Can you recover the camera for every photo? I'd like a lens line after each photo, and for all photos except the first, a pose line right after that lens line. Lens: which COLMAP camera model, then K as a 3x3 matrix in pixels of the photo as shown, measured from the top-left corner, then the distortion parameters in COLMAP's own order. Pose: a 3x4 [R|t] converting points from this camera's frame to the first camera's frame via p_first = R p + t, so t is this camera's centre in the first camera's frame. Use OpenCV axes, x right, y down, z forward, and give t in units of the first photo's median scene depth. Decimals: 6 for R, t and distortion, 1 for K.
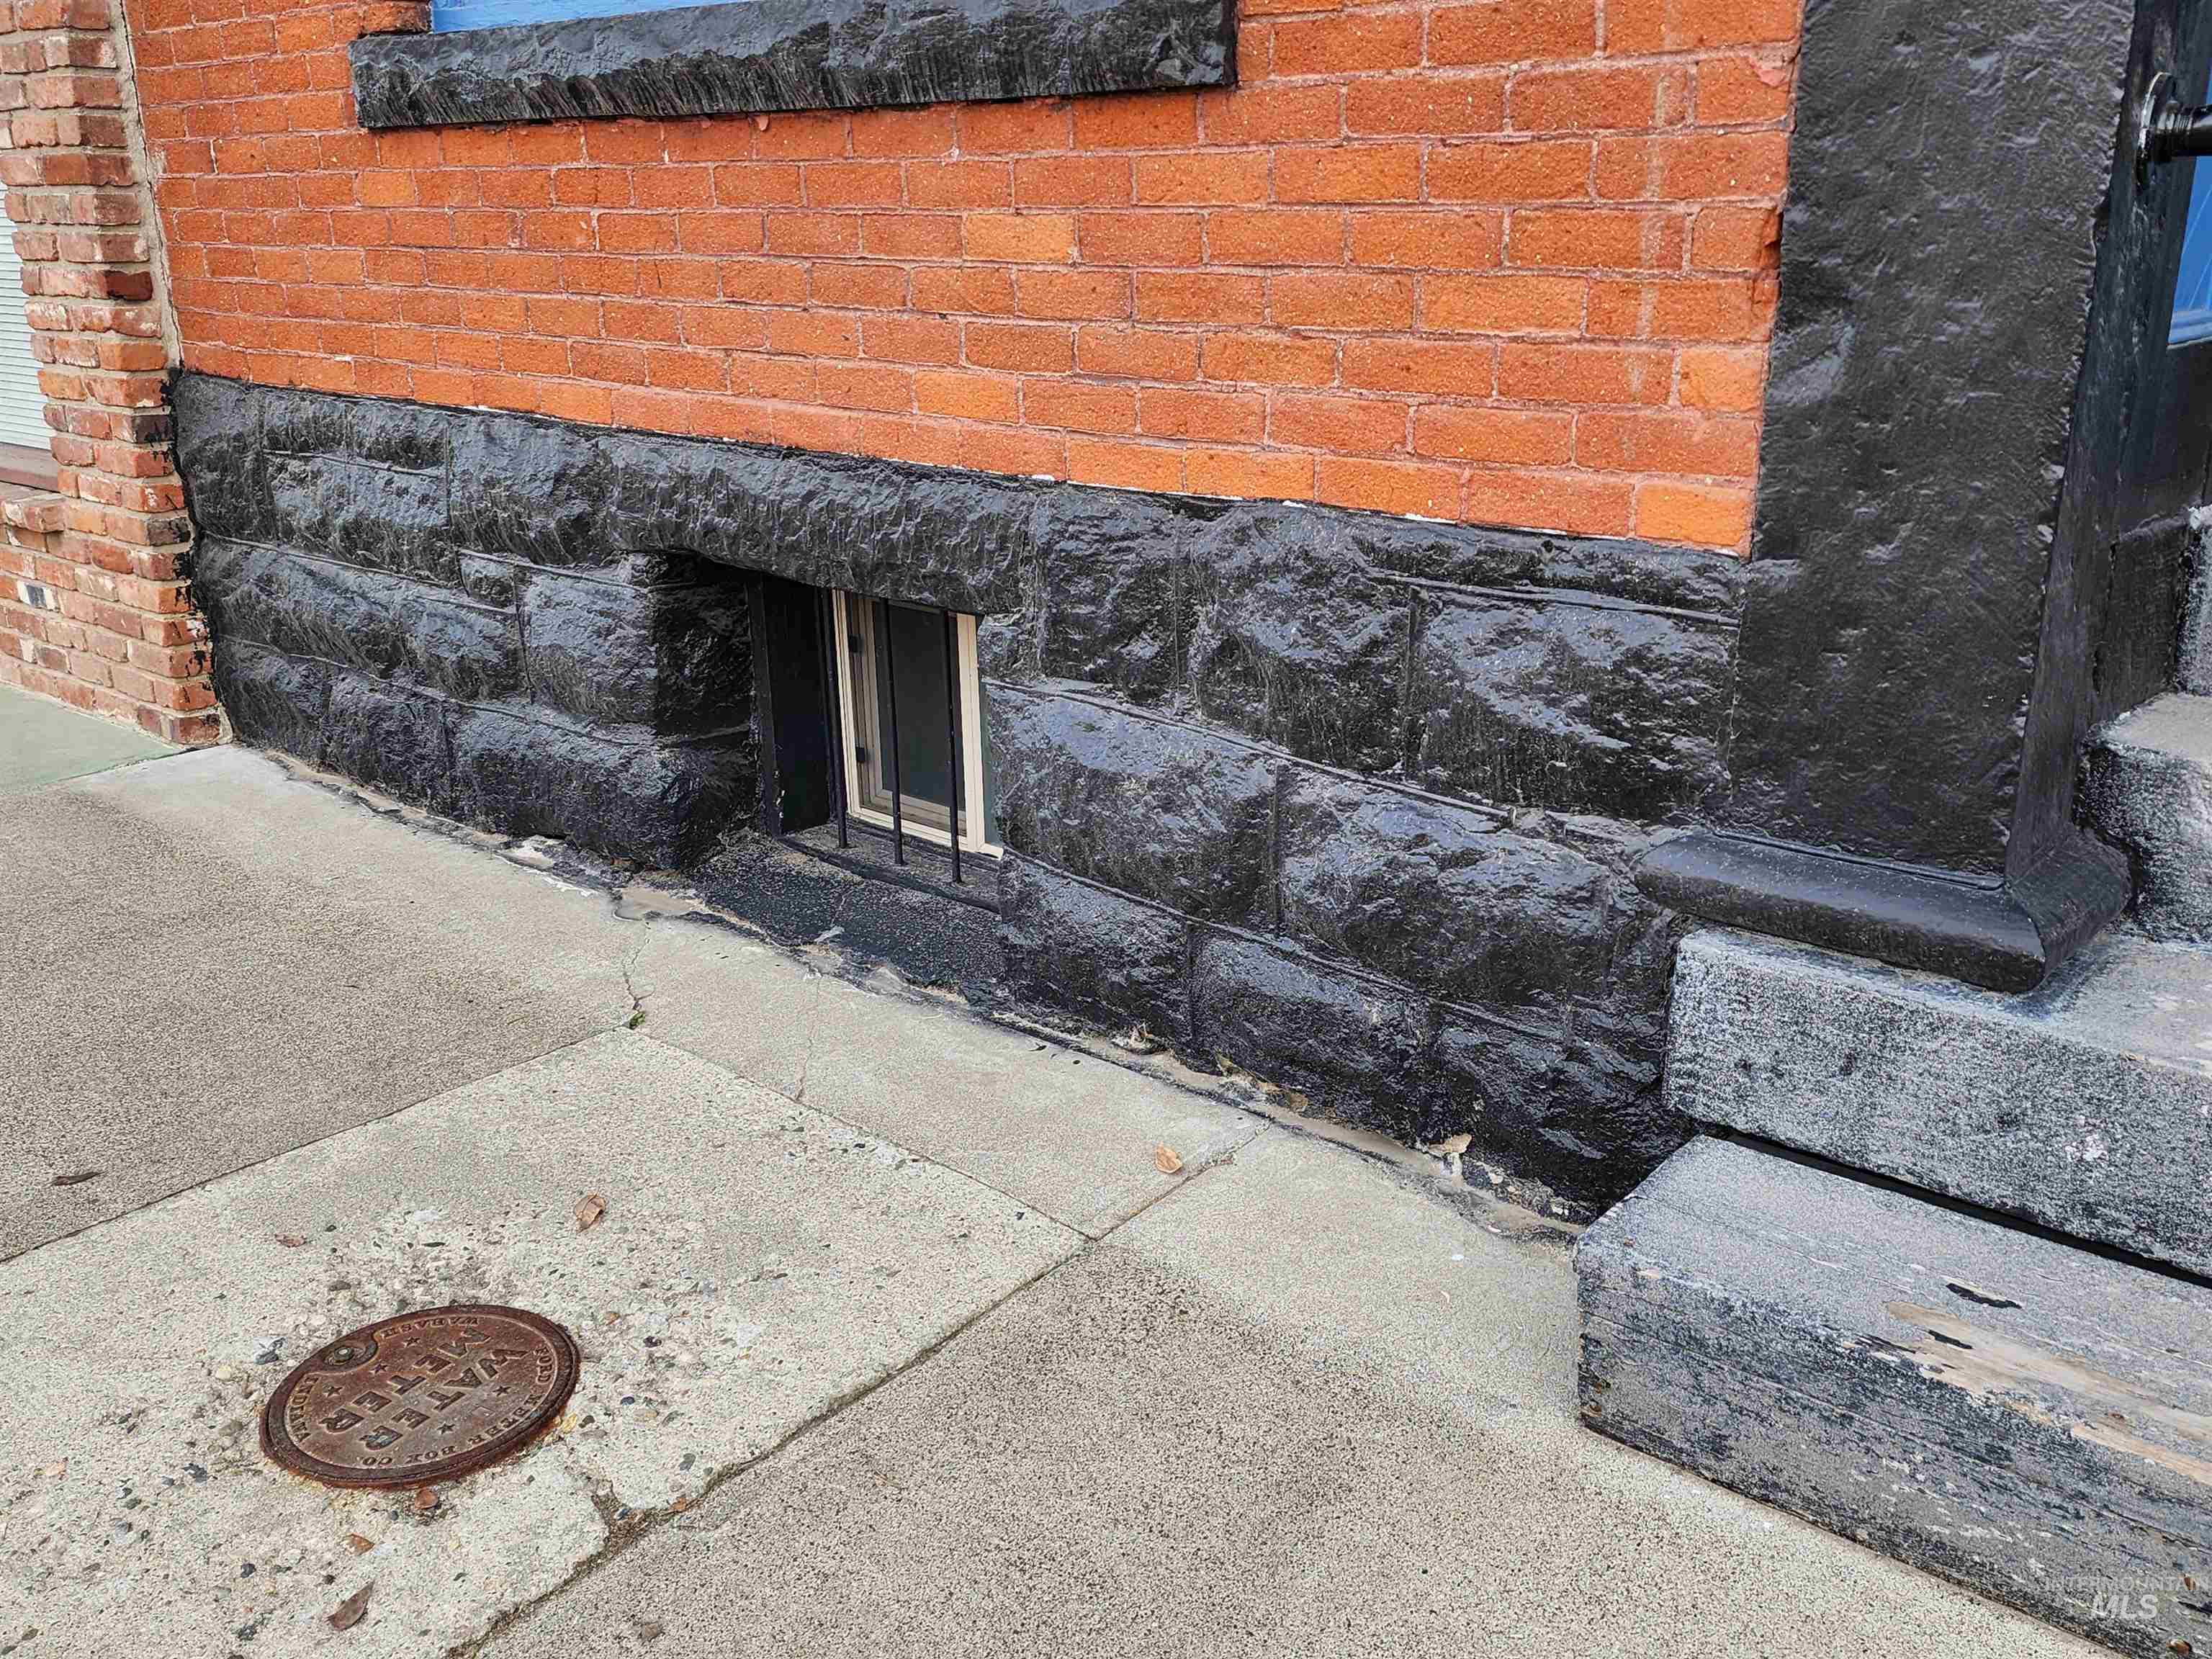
lens RADIAL K [[1932.7, 0, 1107.2], [0, 1932.7, 844.0], [0, 0, 1]] dist [0.103397, -0.127696]
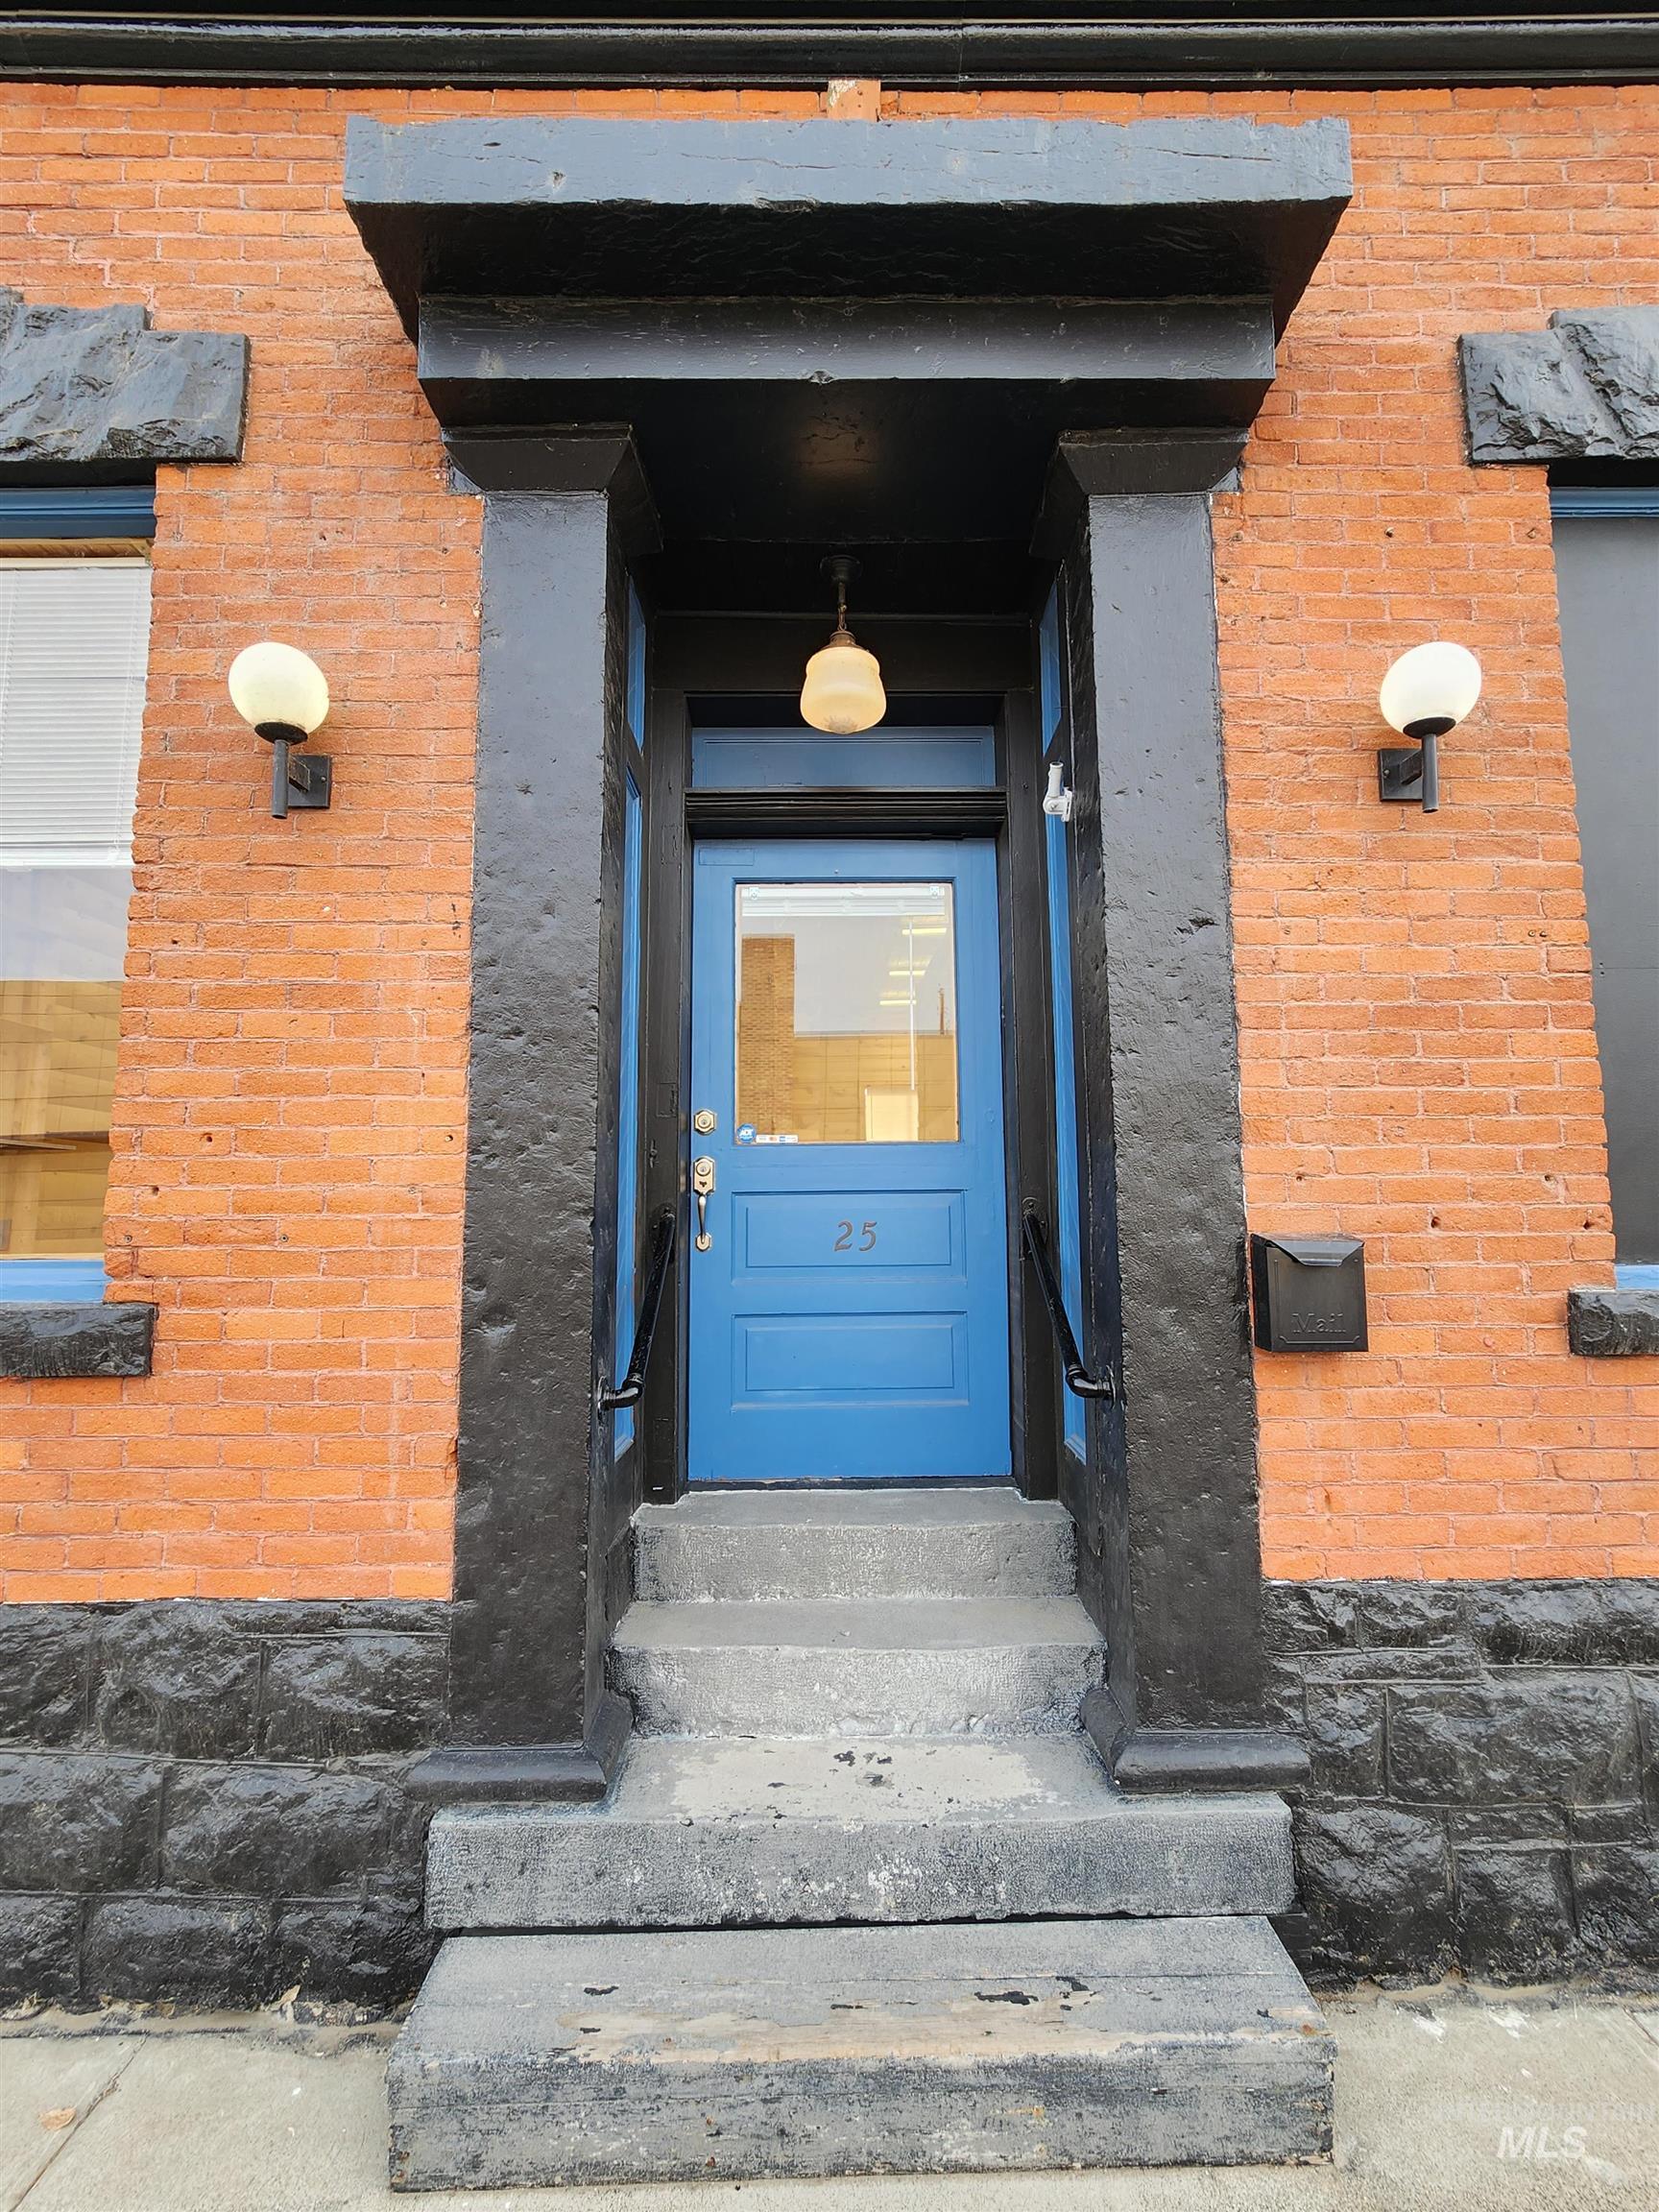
lens RADIAL K [[1003.0, 0, 845.0], [0, 1003.0, 1106.7], [0, 0, 1]] dist [-0.009956, 0.006393]
pose [[0.744304, 0.077387, 0.663342, -0.098144], [0.210231, 0.915617, -0.342708, -0.160778], [-0.633888, 0.394534, 0.665228, -0.165093]]
